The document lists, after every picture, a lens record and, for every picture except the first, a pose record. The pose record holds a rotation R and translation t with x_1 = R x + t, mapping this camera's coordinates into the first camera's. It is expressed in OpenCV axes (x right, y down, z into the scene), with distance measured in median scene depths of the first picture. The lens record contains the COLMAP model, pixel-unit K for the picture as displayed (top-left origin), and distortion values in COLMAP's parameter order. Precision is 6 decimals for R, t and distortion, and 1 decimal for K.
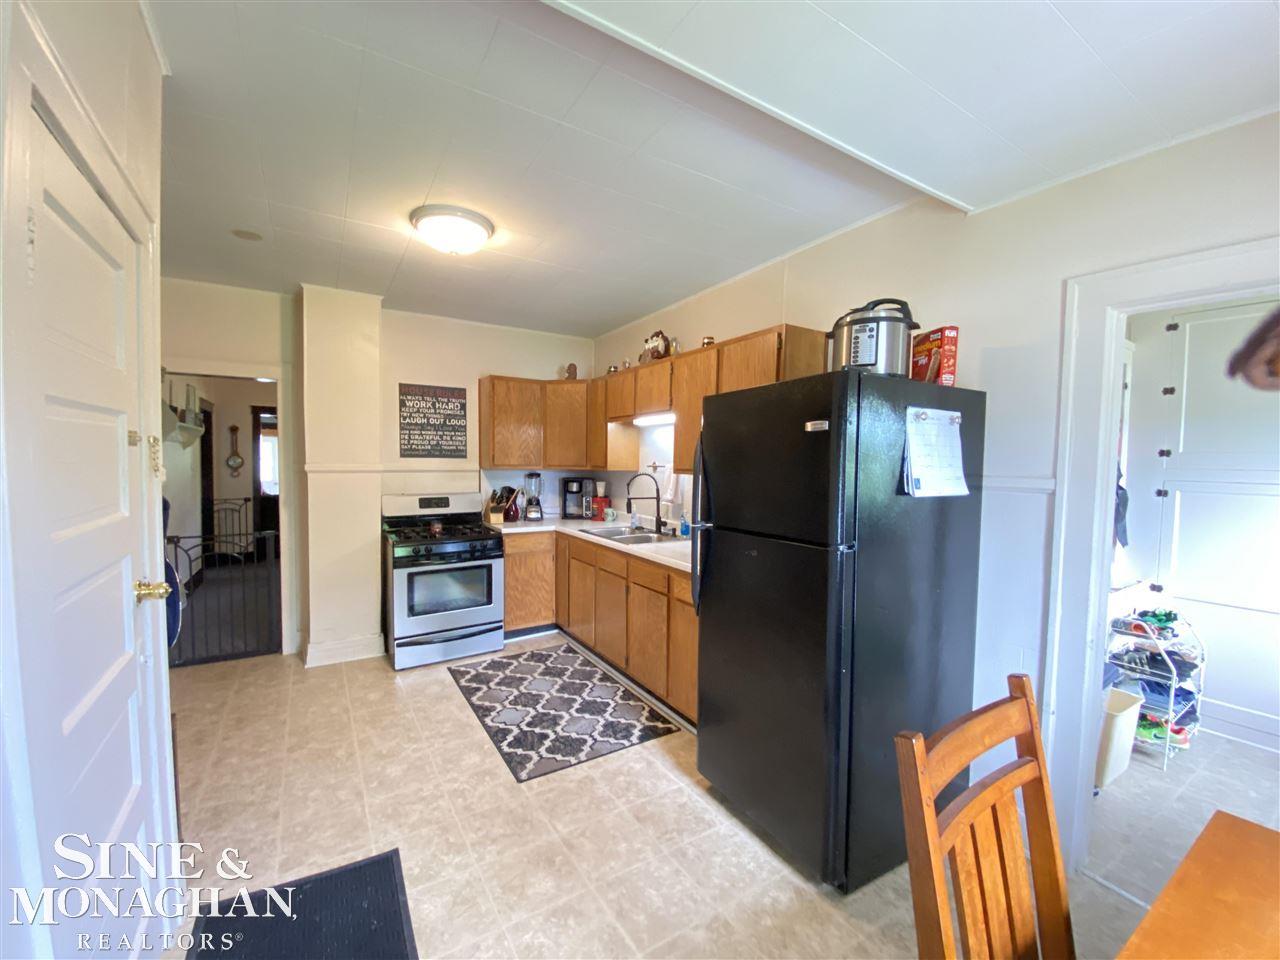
lens RADIAL K [[525.9, 0, 639.7], [0, 525.9, 486.2], [0, 0, 1]] dist [0.028034, -0.024613]
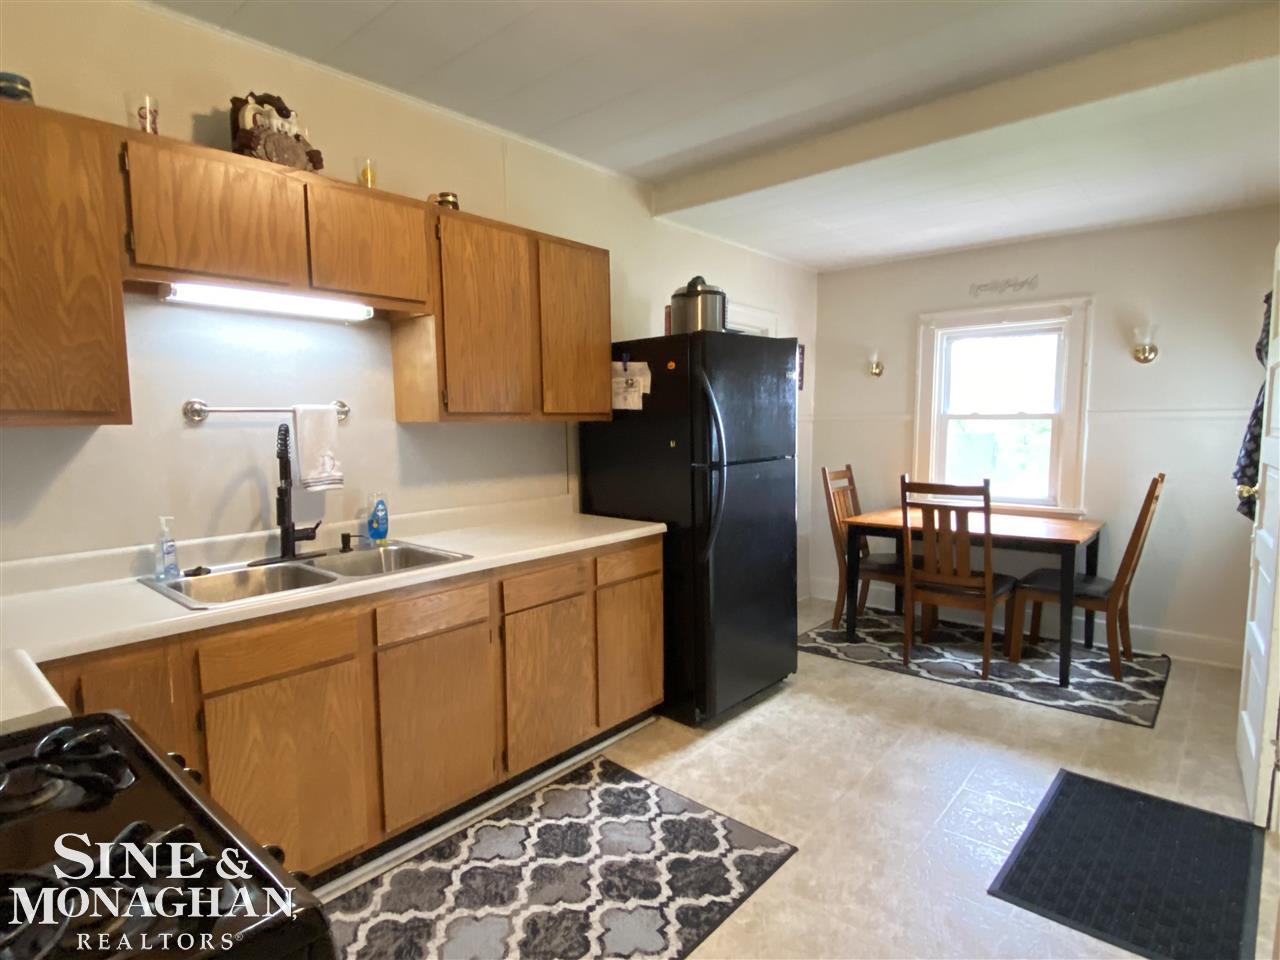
lens RADIAL K [[701.3, 0, 641.2], [0, 701.3, 488.6], [0, 0, 1]] dist [0.029077, -0.025378]
pose [[-0.296225, -0.105679, 0.949254, -0.799552], [0.064741, 0.989353, 0.130346, -0.039705], [-0.952921, 0.100067, -0.286230, 1.126427]]
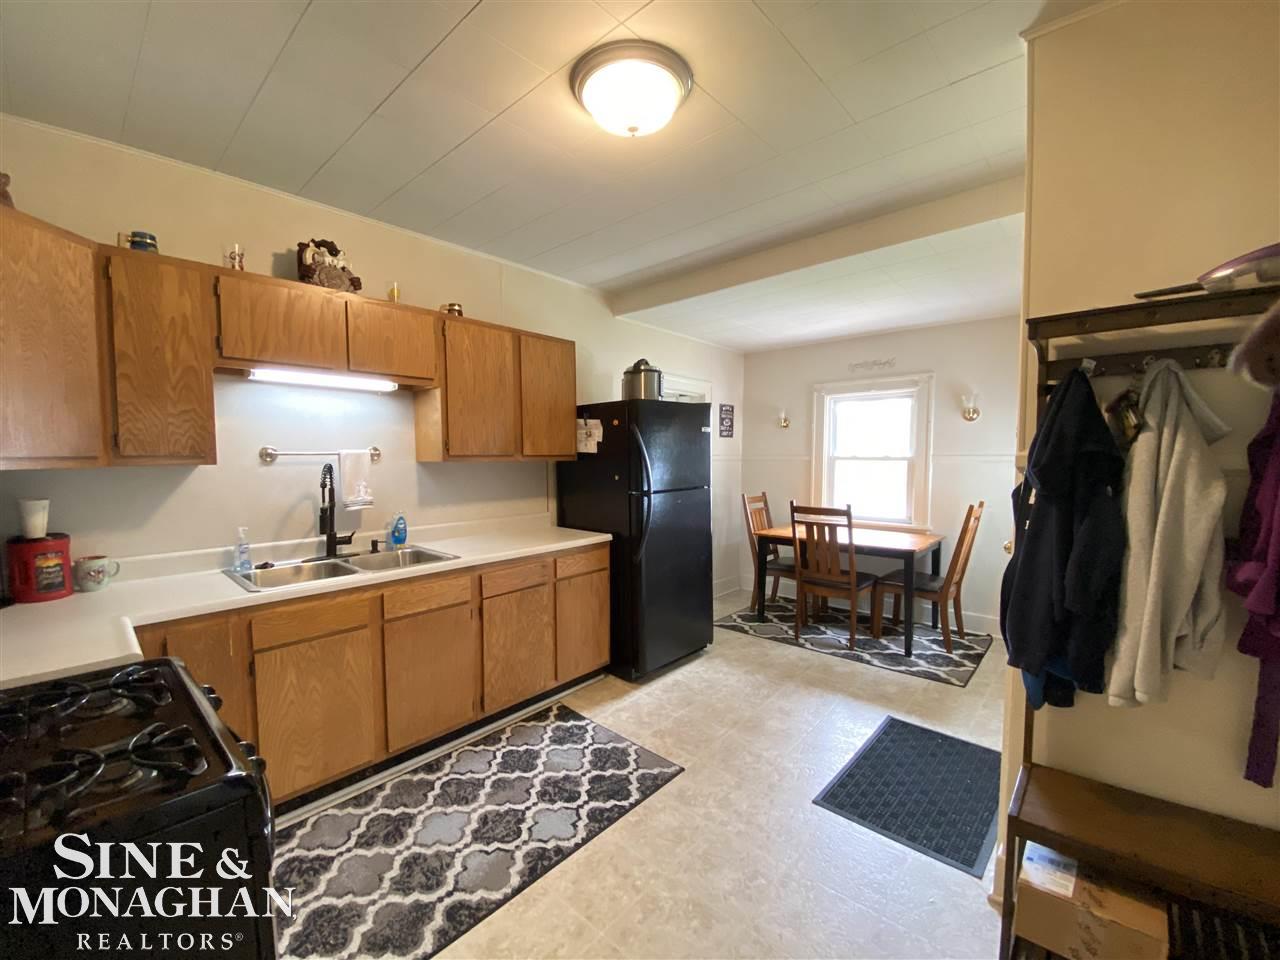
lens RADIAL K [[525.9, 0, 639.7], [0, 525.9, 486.2], [0, 0, 1]] dist [0.028034, -0.024613]
pose [[-0.280861, -0.071525, 0.957080, -0.880218], [0.058485, 0.994090, 0.091454, -0.046125], [-0.957965, 0.081660, -0.275018, 1.038135]]
